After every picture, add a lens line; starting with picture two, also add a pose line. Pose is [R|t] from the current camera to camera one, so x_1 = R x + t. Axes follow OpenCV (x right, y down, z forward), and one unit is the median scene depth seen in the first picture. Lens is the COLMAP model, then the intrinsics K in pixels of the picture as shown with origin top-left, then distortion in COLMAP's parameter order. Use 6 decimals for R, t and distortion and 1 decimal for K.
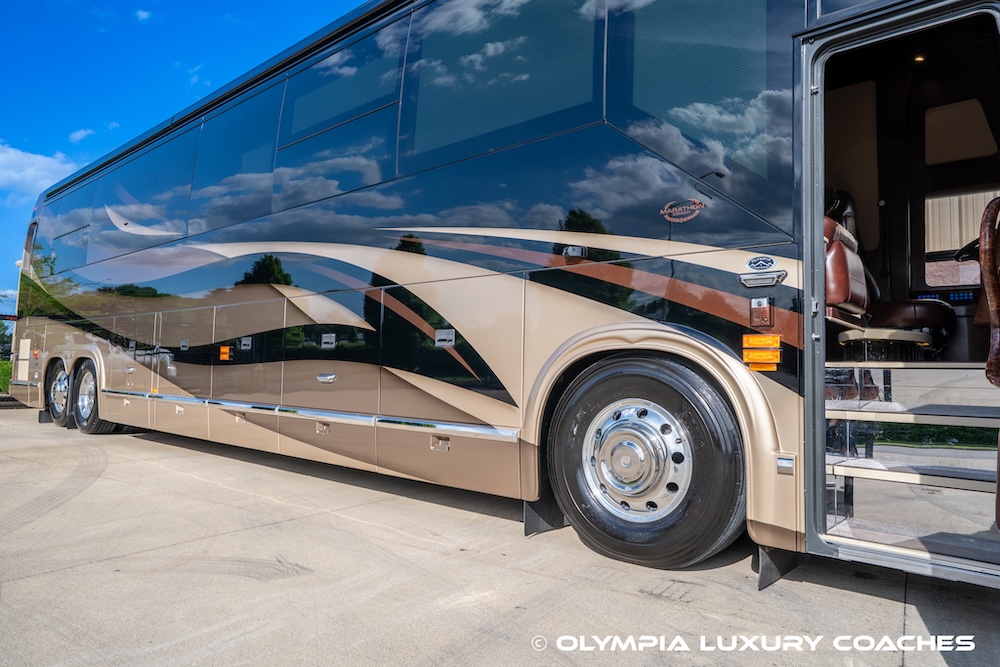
lens RADIAL K [[630.4, 0, 500.0], [0, 630.4, 333.5], [0, 0, 1]] dist [0.000630, 0.001470]
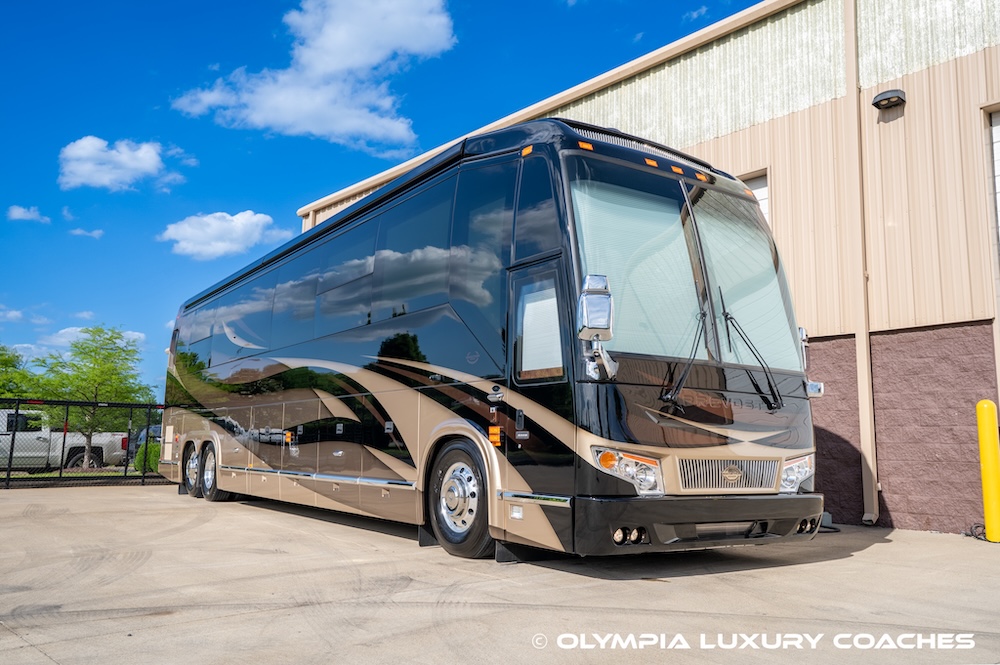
lens RADIAL K [[822.2, 0, 500.0], [0, 822.2, 332.5], [0, 0, 1]] dist [0.034504, 0.000593]
pose [[0.962578, -0.049807, -0.266390, 0.516923], [0.028662, 0.996164, -0.082683, -0.035094], [0.269486, 0.071954, 0.960312, -0.654516]]
